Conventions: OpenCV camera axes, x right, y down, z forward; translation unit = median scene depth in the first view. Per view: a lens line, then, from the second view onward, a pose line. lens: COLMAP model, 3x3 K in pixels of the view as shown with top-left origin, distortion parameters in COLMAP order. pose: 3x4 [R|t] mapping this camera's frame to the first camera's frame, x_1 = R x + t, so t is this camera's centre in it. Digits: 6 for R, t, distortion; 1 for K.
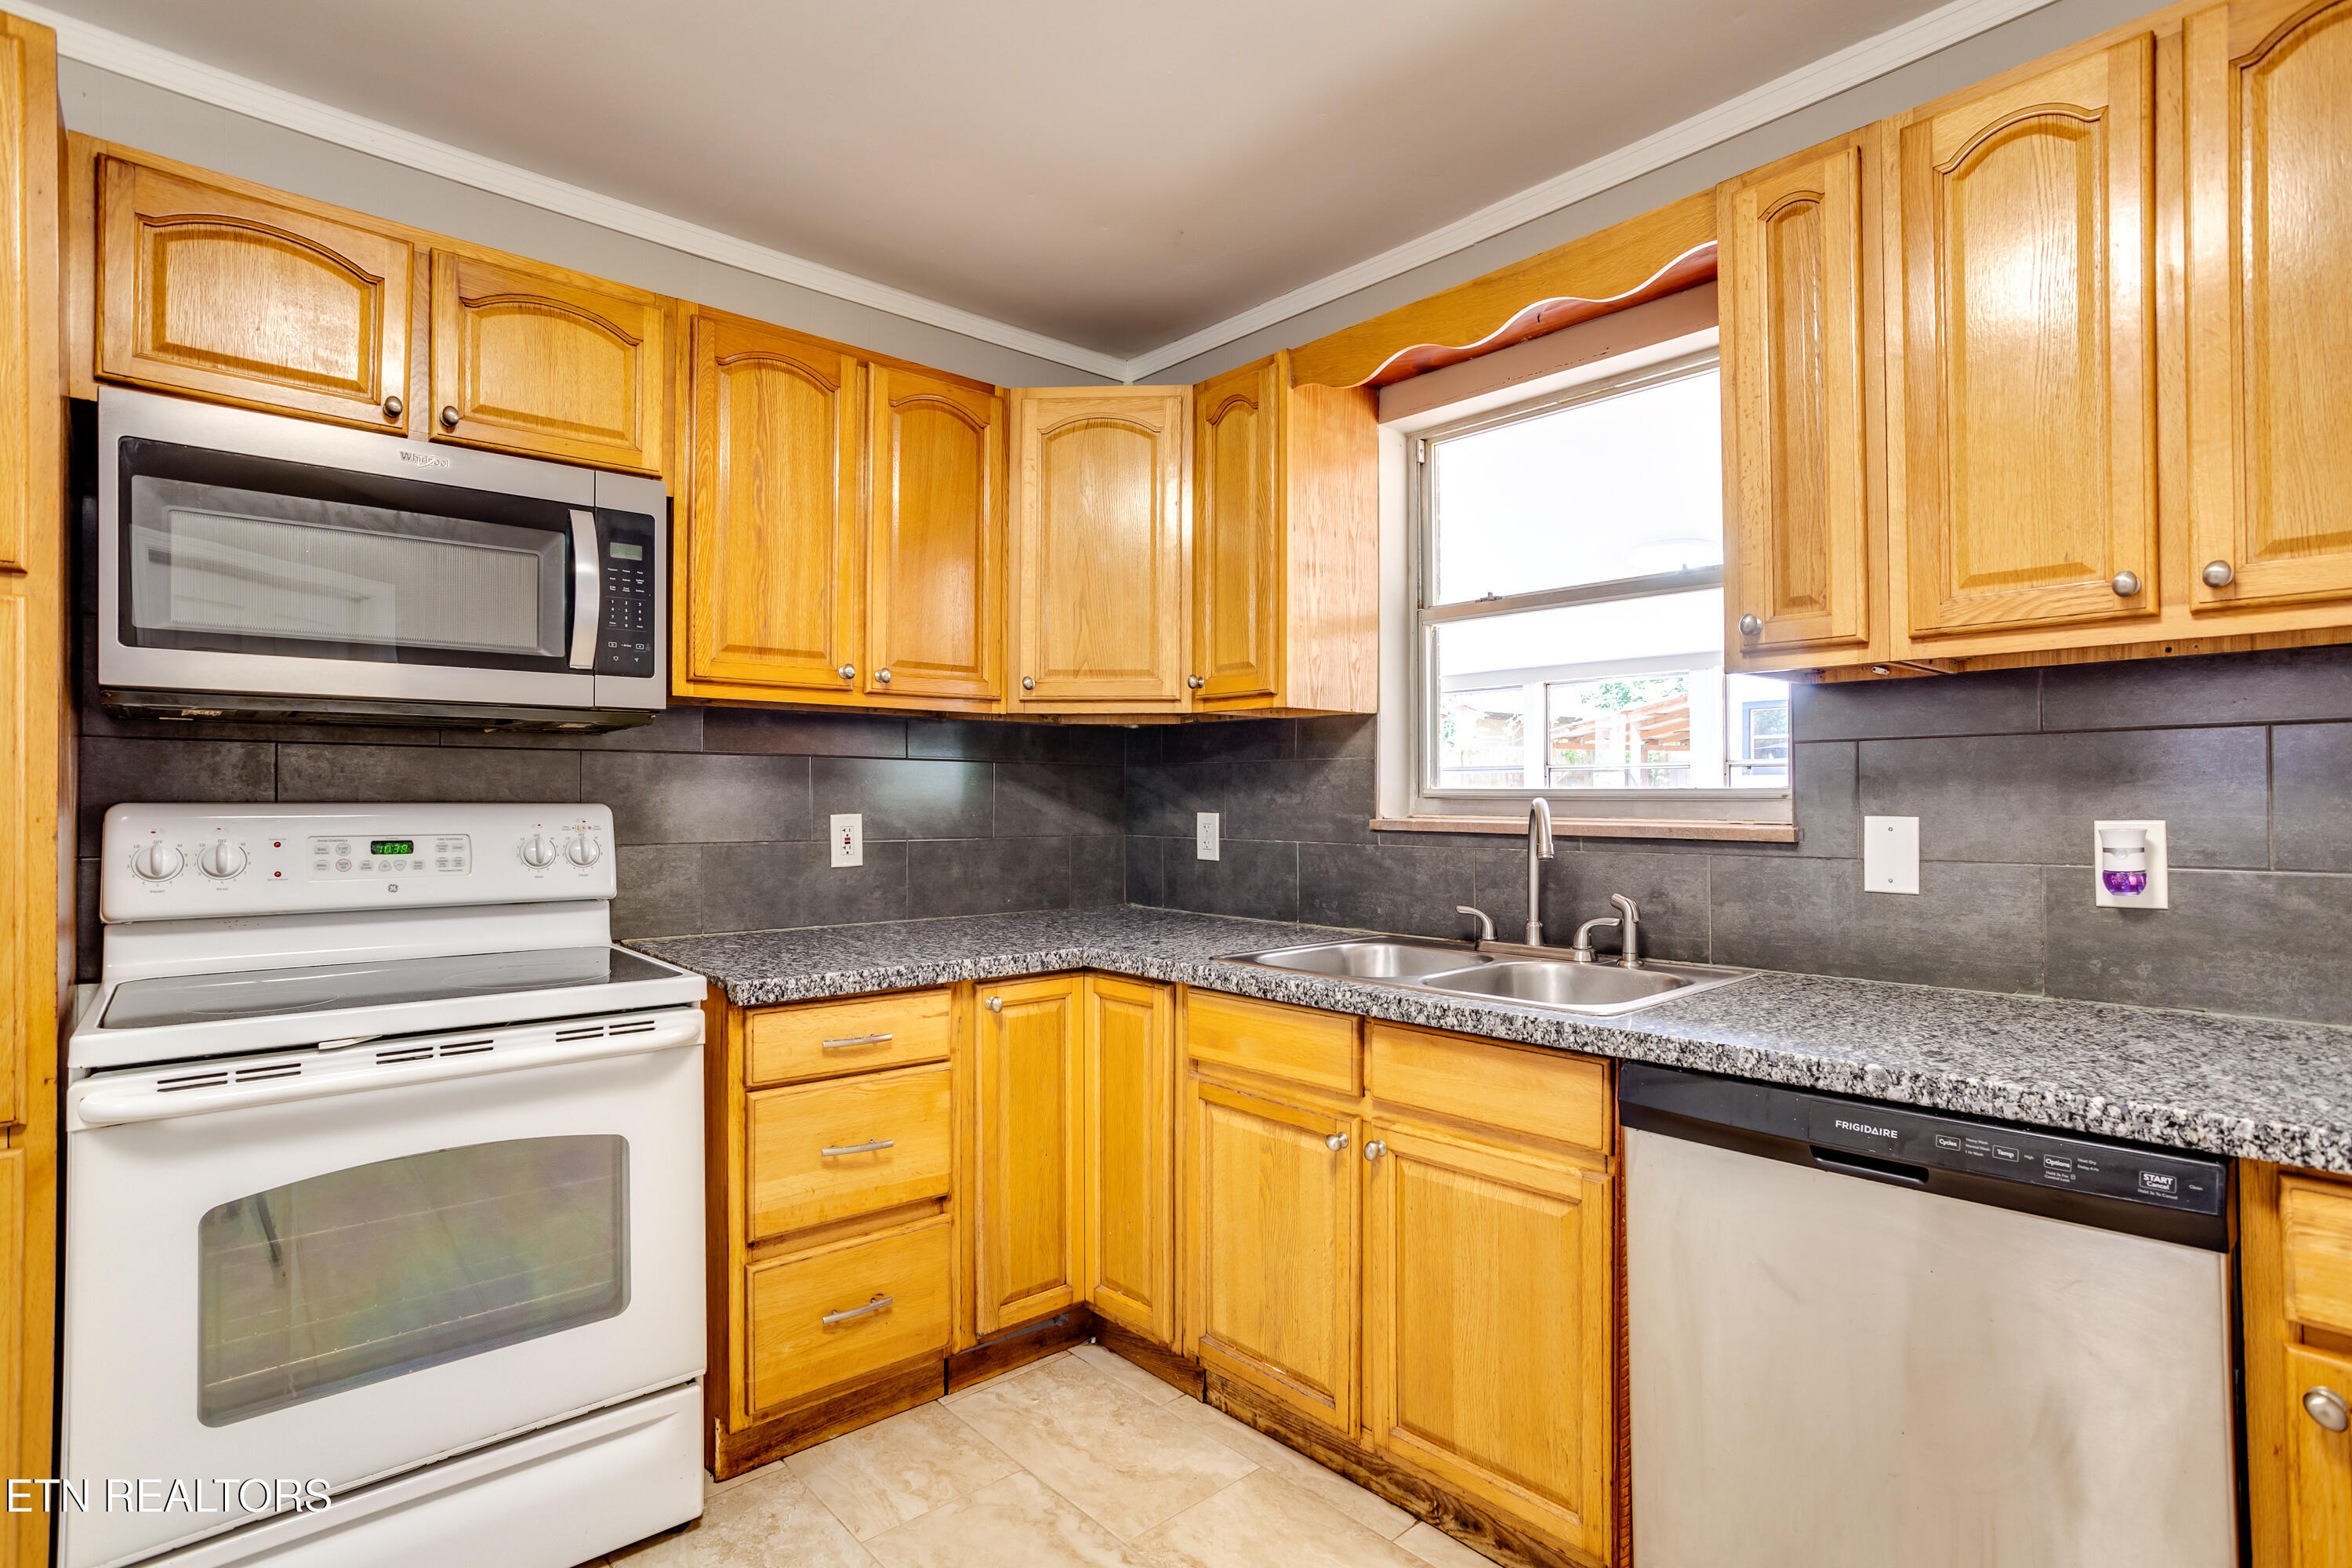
lens RADIAL K [[1164.7, 0, 1319.9], [0, 1164.7, 783.9], [0, 0, 1]] dist [-0.047107, 0.000245]
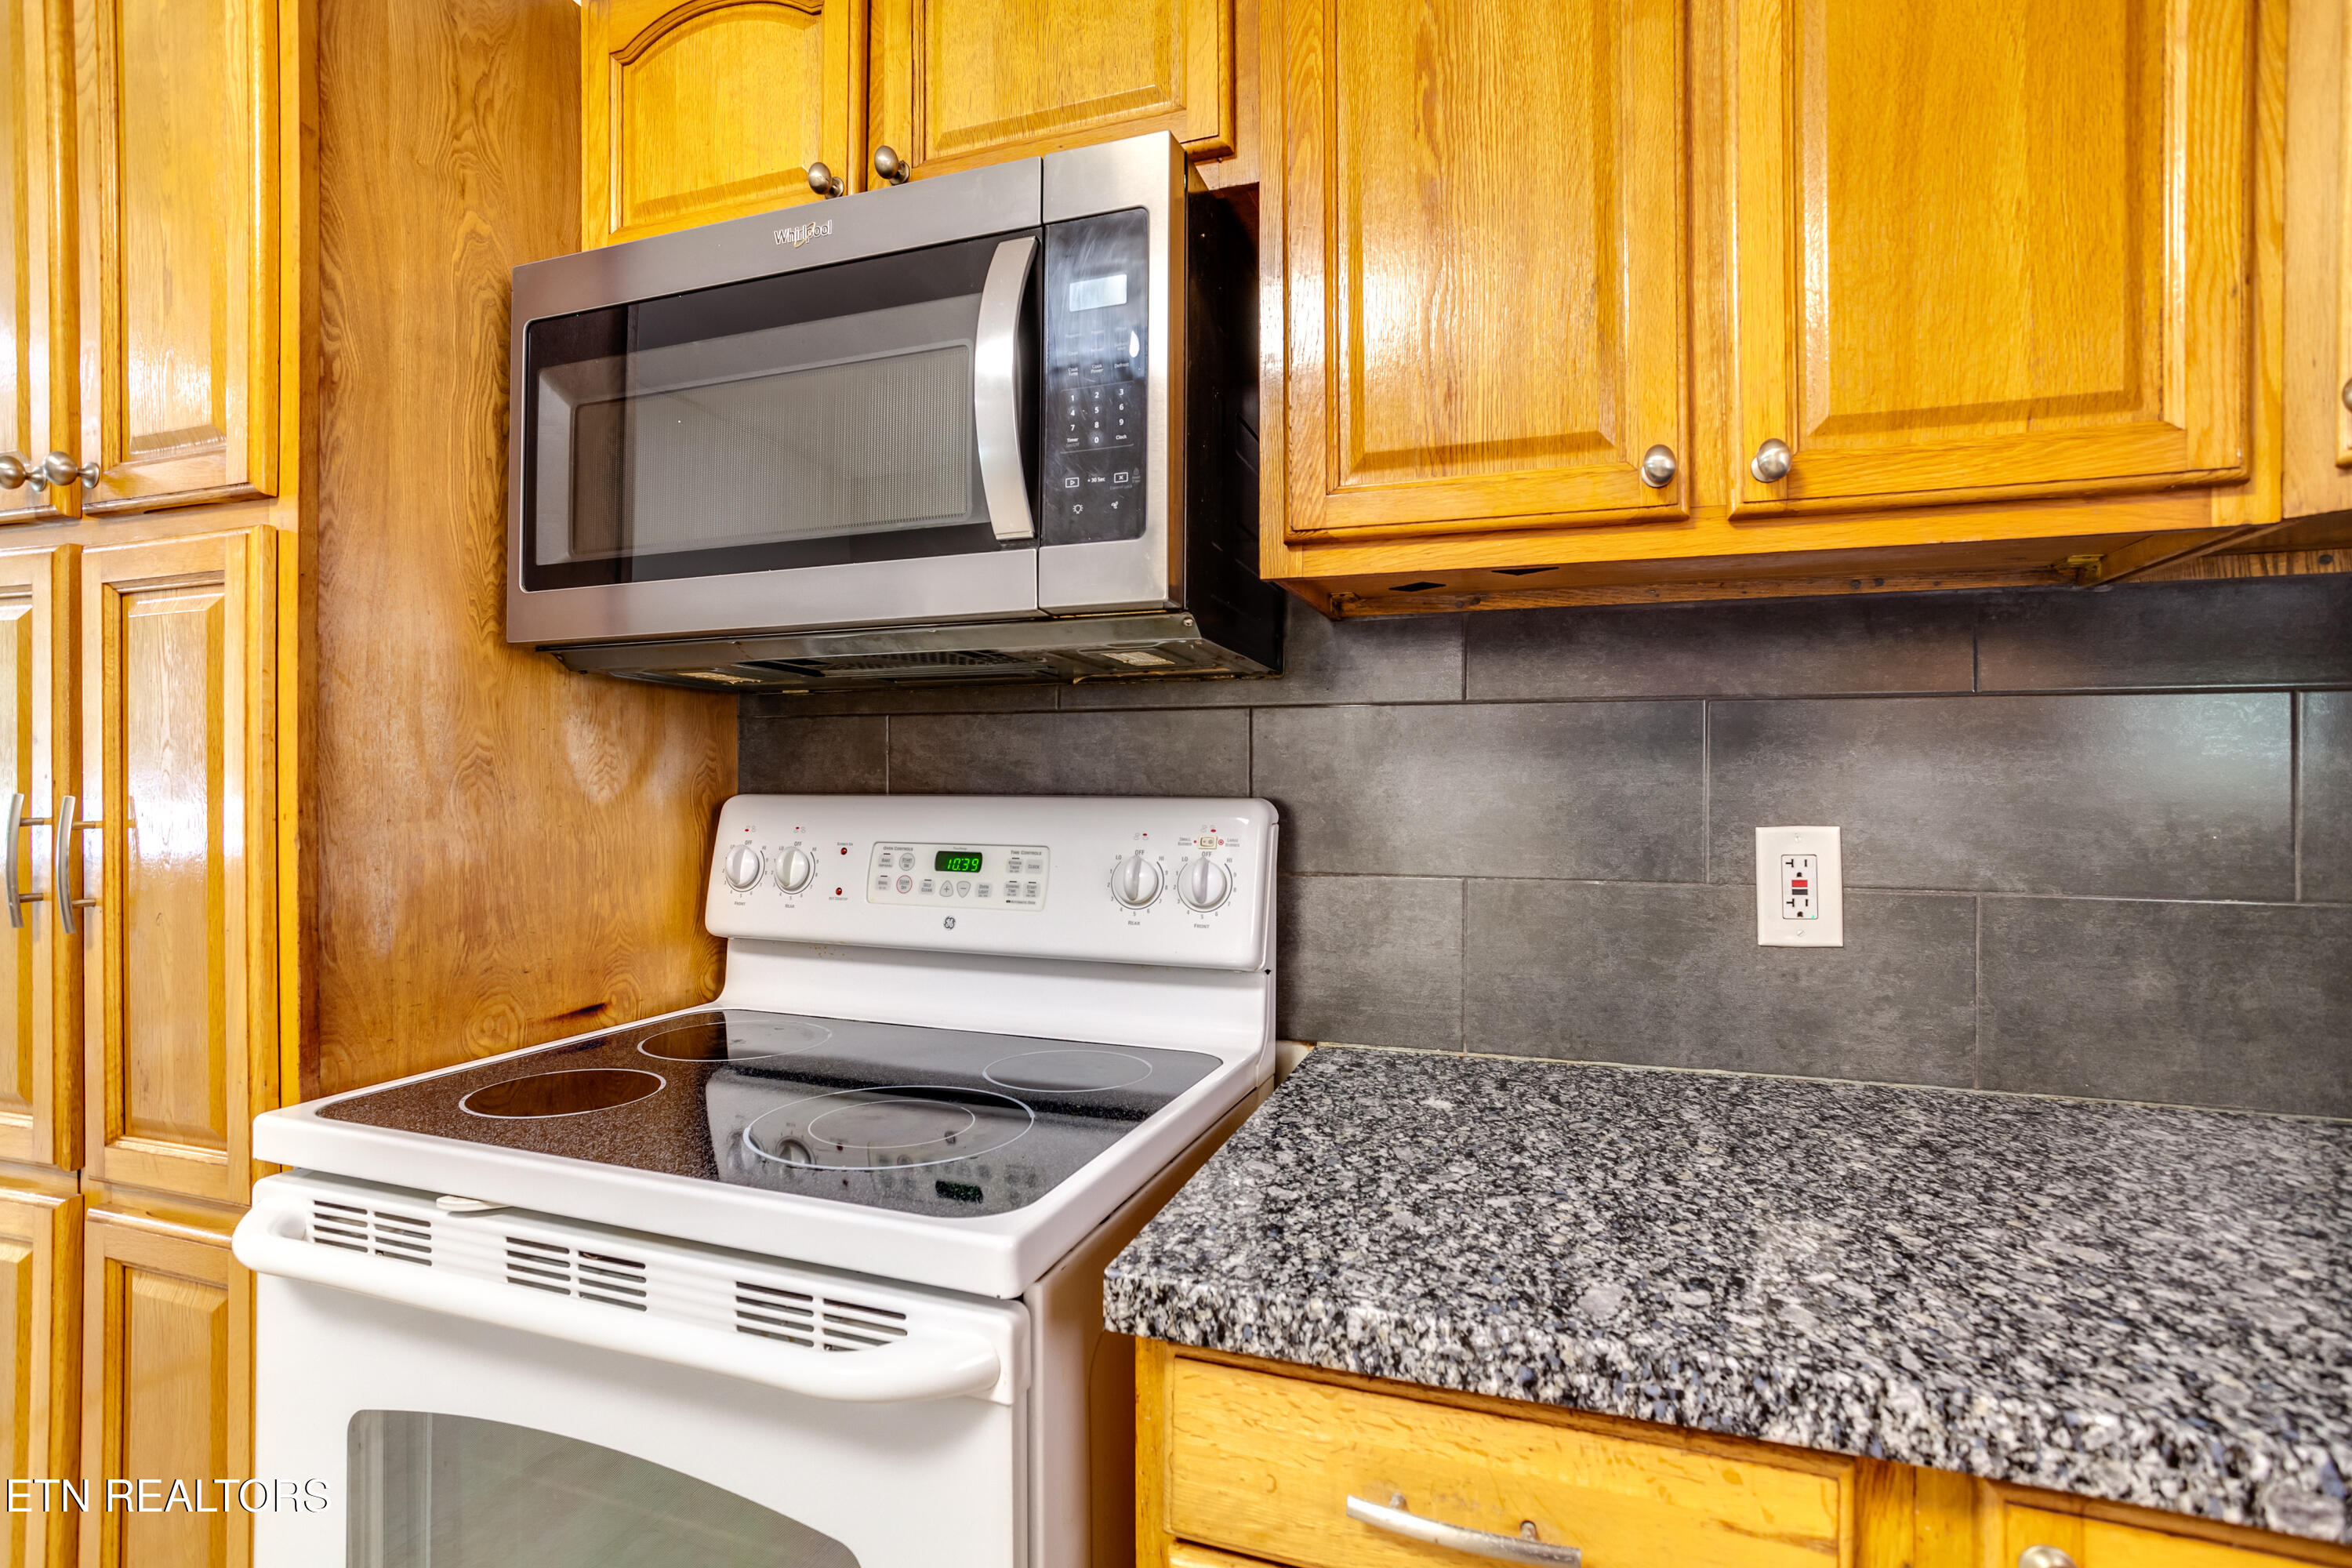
lens RADIAL K [[1163.1, 0, 1100.5], [0, 1163.1, 782.1], [0, 0, 1]] dist [-0.032219, 0.018051]
pose [[0.374126, -0.005405, -0.927362, -0.116290], [0.009282, 0.999955, -0.002083, 0.008761], [0.927332, -0.007828, 0.374159, 0.669119]]
